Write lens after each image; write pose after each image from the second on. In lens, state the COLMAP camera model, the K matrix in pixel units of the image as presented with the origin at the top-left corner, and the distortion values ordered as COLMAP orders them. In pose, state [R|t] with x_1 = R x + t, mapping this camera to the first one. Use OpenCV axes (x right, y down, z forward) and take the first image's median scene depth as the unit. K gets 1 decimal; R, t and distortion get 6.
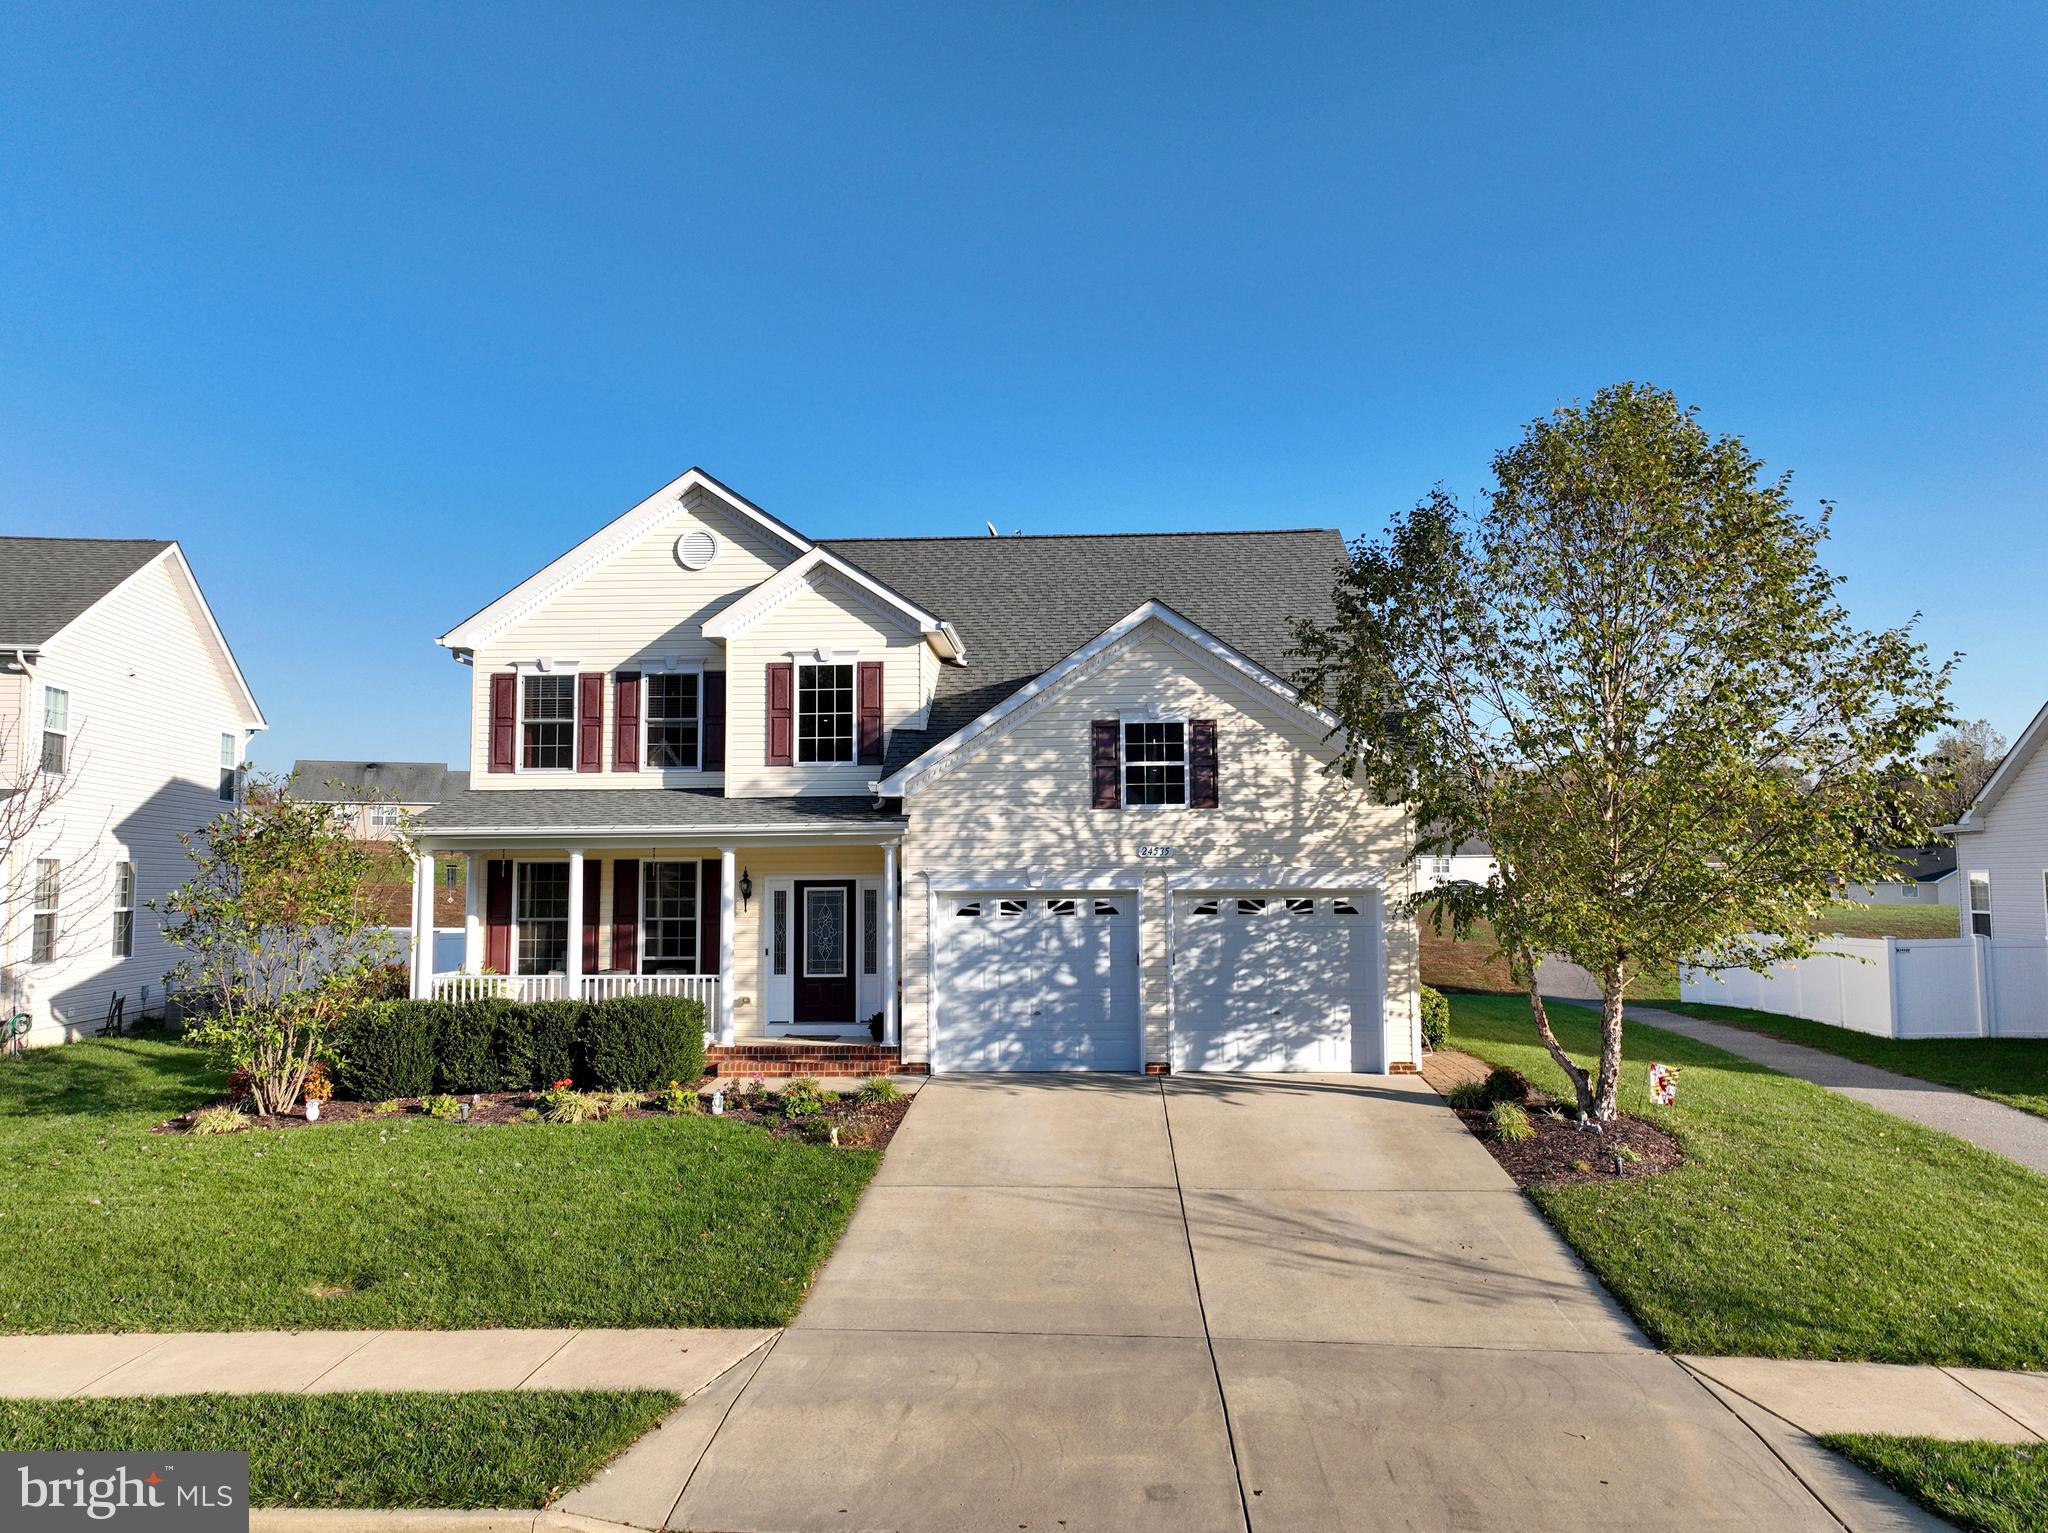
lens RADIAL K [[1486.2, 0, 1028.4], [0, 1486.2, 780.1], [0, 0, 1]] dist [0.008697, 0.004656]
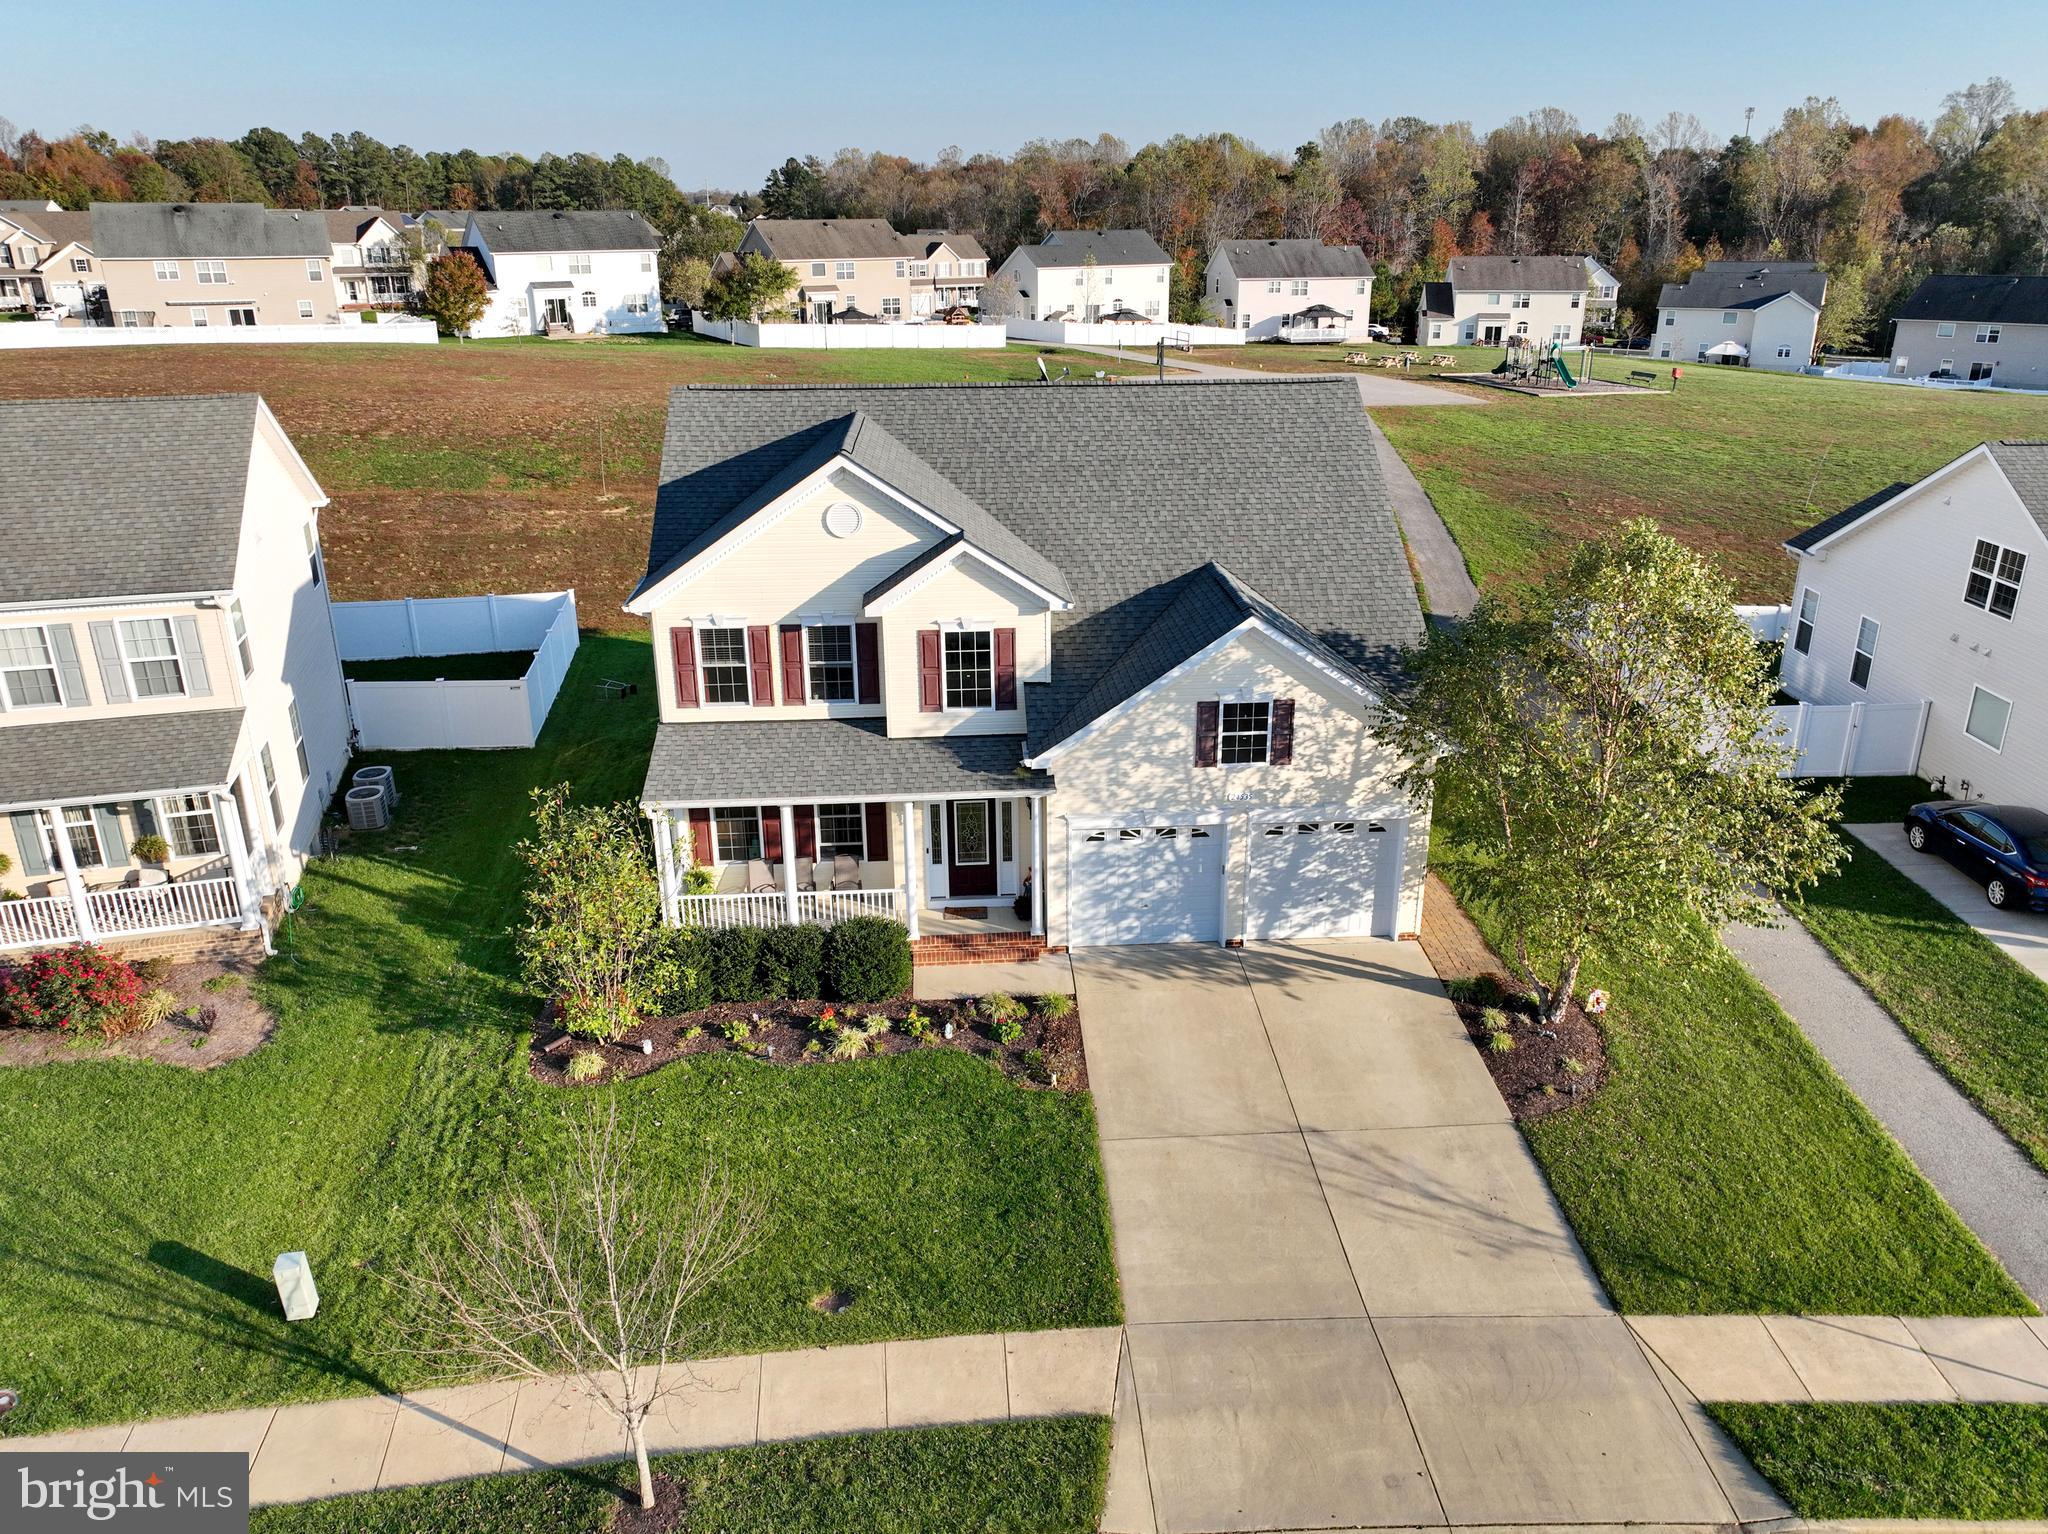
lens RADIAL K [[1471.3, 0, 1025.8], [0, 1471.3, 775.8], [0, 0, 1]] dist [0.006266, 0.008200]
pose [[0.992996, -0.044267, 0.109544, -0.243185], [-0.006461, 0.905429, 0.424450, -0.515133], [-0.117974, -0.422184, 0.898801, -0.133203]]
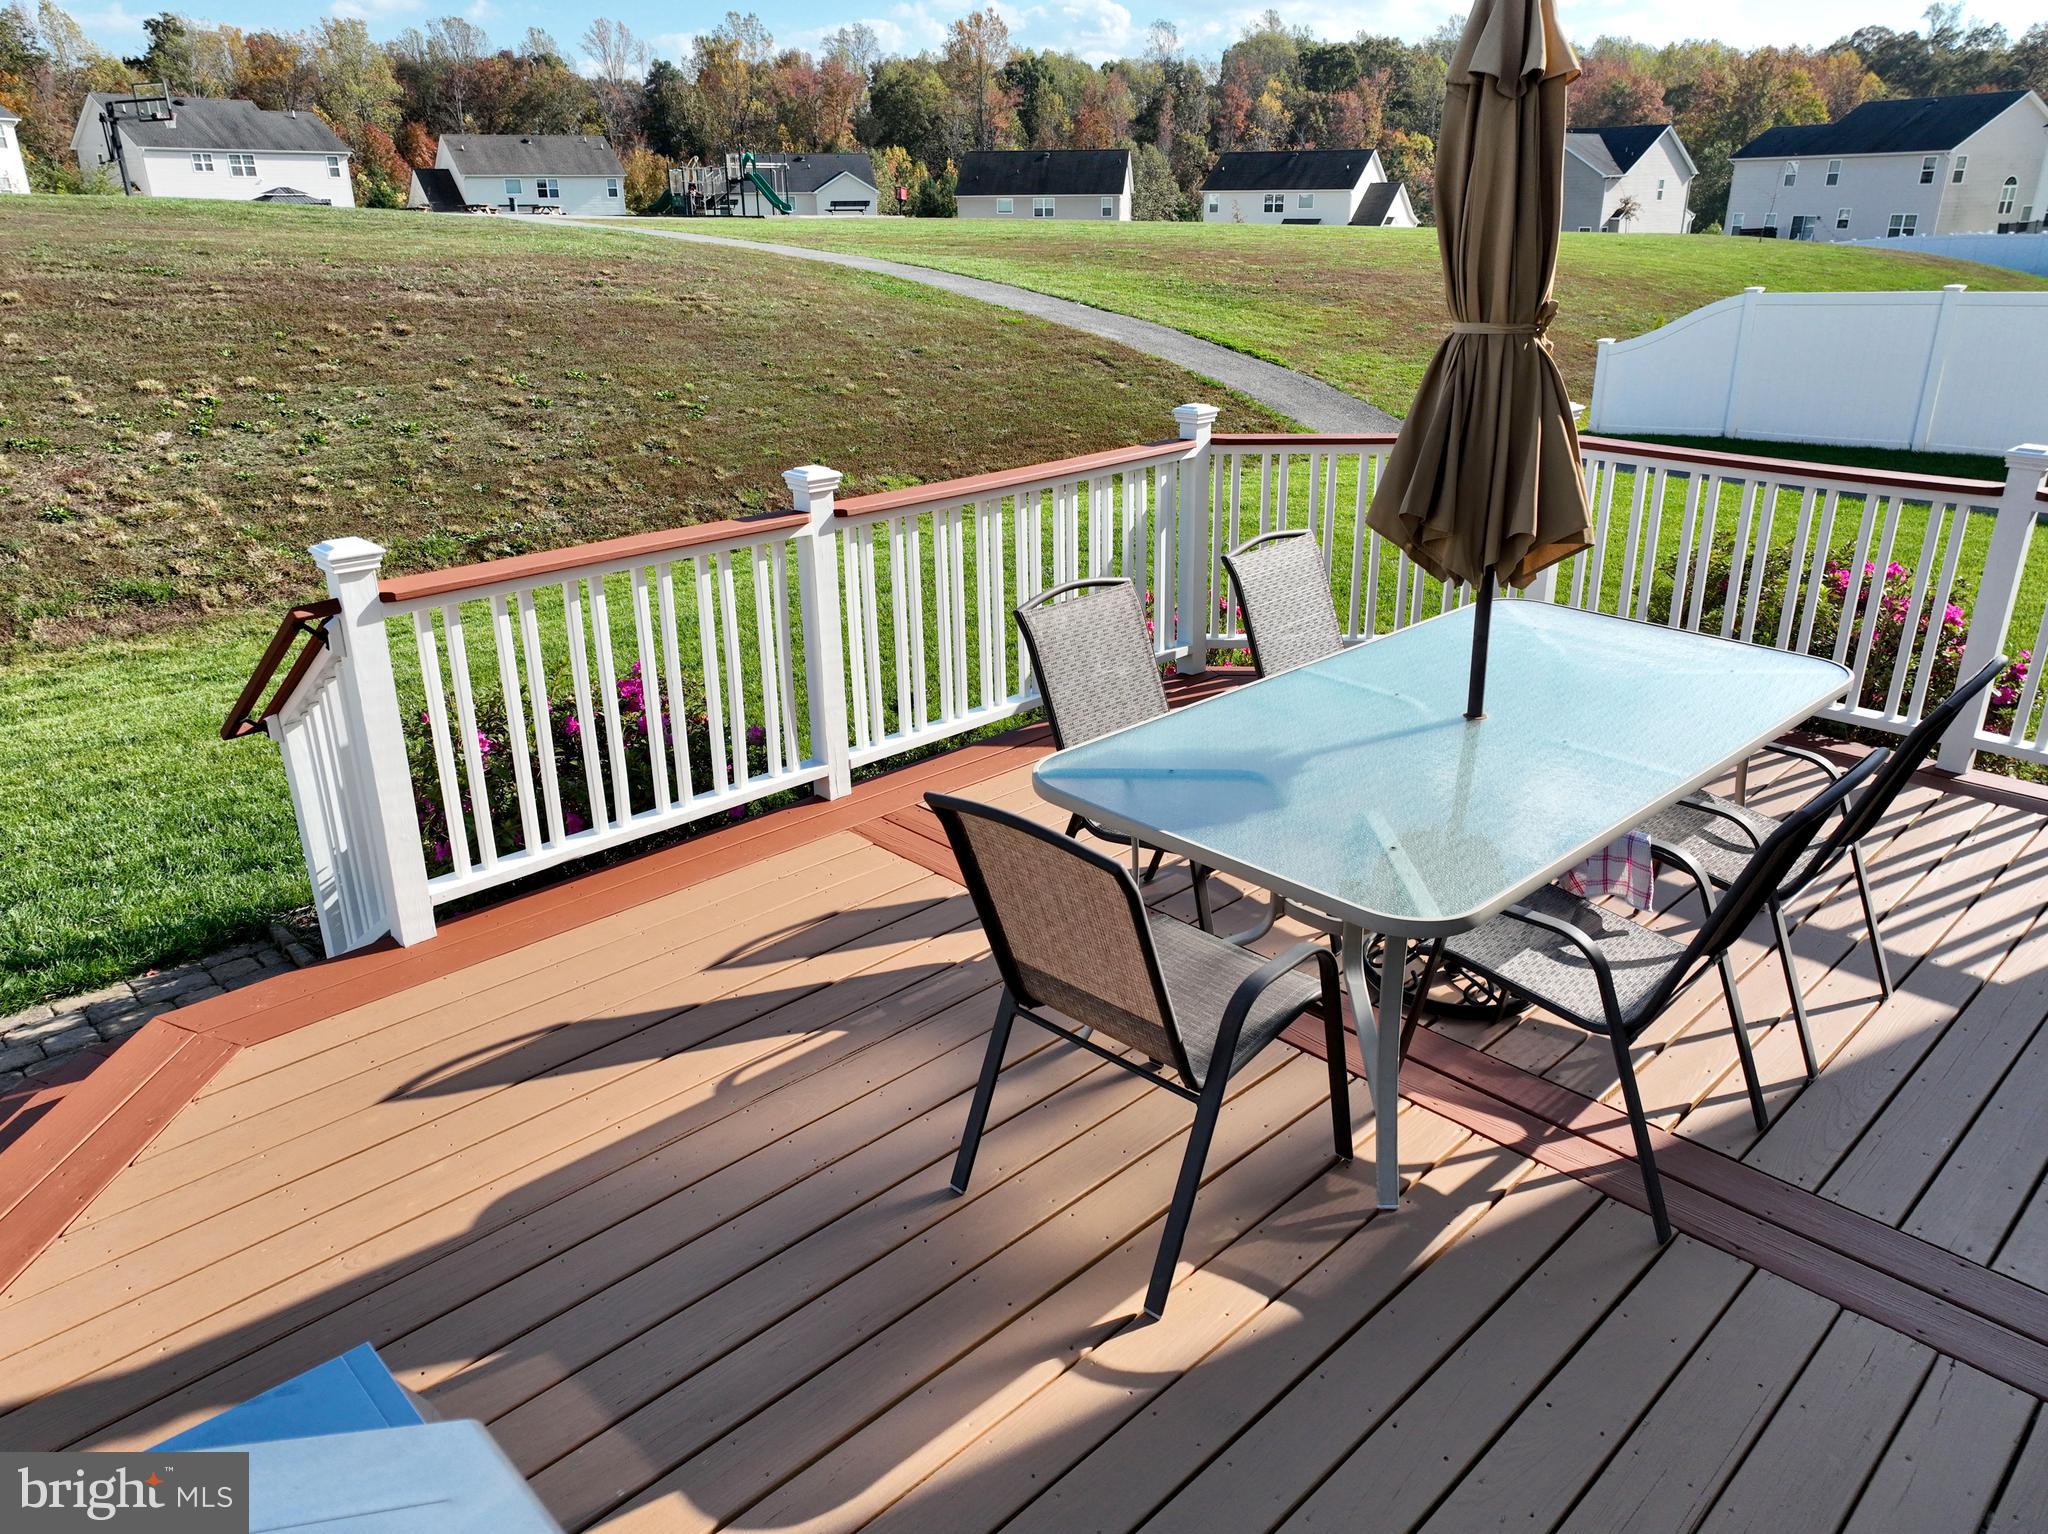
lens RADIAL K [[1471.3, 0, 1025.8], [0, 1471.3, 775.8], [0, 0, 1]] dist [0.006266, 0.008200]
pose [[0.687296, -0.273014, 0.673117, -0.158216], [-0.043242, 0.909656, 0.413106, 0.117507], [-0.725089, -0.313033, 0.613398, 1.616300]]
